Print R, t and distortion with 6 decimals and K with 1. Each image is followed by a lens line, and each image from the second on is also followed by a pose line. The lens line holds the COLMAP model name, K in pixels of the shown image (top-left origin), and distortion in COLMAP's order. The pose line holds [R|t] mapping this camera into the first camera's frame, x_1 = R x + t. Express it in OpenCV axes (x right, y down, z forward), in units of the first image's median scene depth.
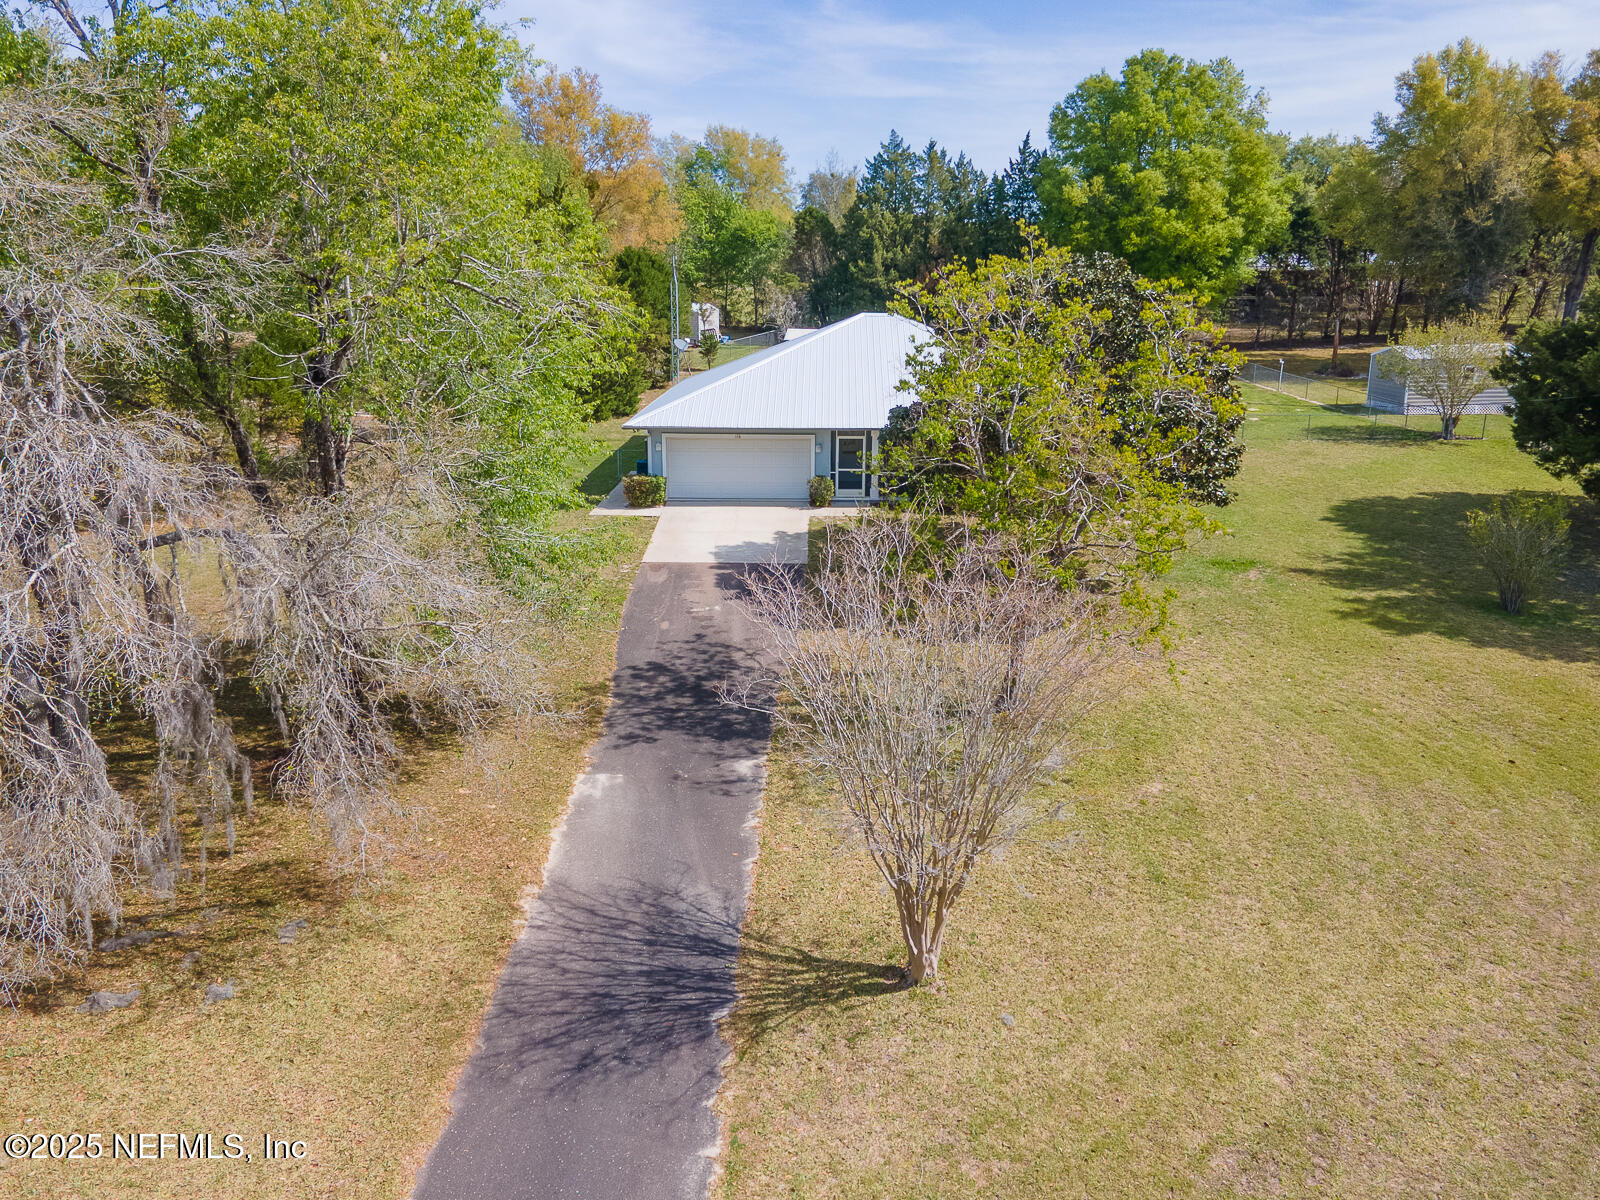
lens RADIAL K [[1198.1, 0, 800.0], [0, 1198.1, 600.0], [0, 0, 1]] dist [0.022497, 0.000496]
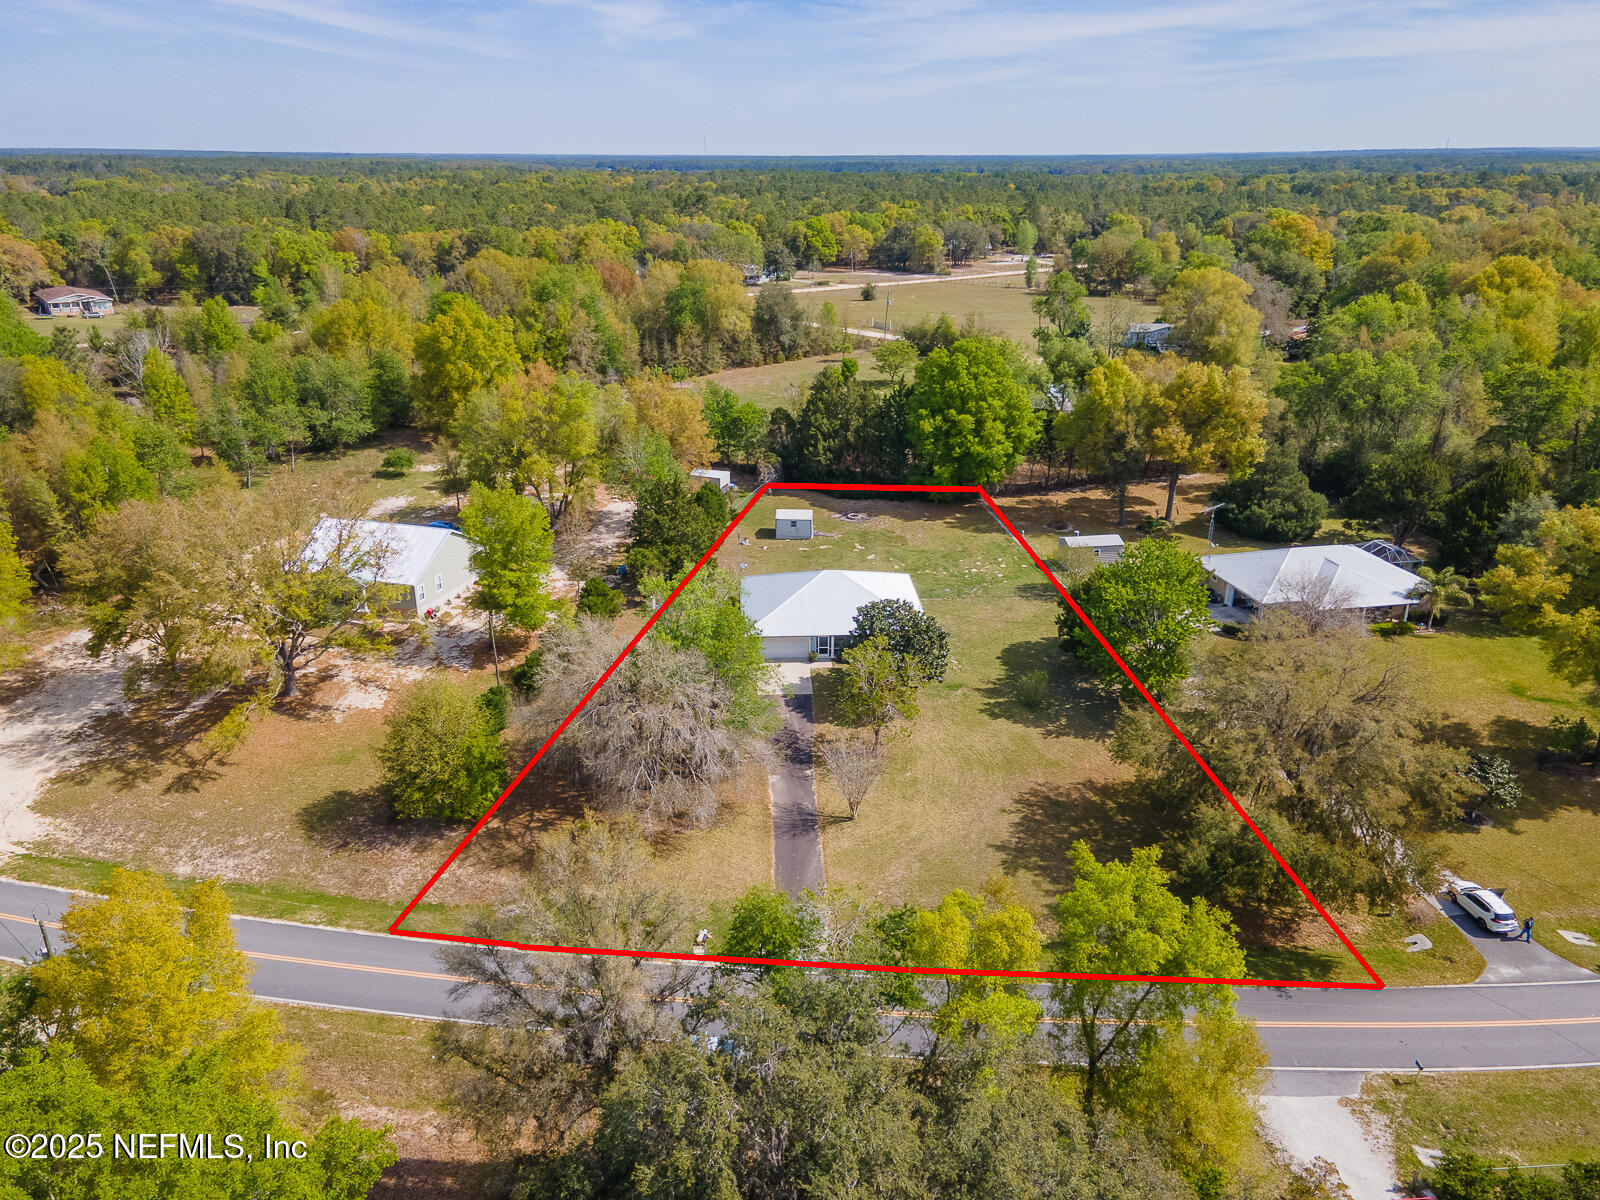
lens RADIAL K [[1198.1, 0, 800.0], [0, 1198.1, 600.0], [0, 0, 1]] dist [0.022497, 0.000496]
pose [[0.997619, -0.025620, 0.064025, -0.184032], [0.020338, 0.996438, 0.081838, -0.442177], [-0.065894, -0.080341, 0.994587, -1.702210]]
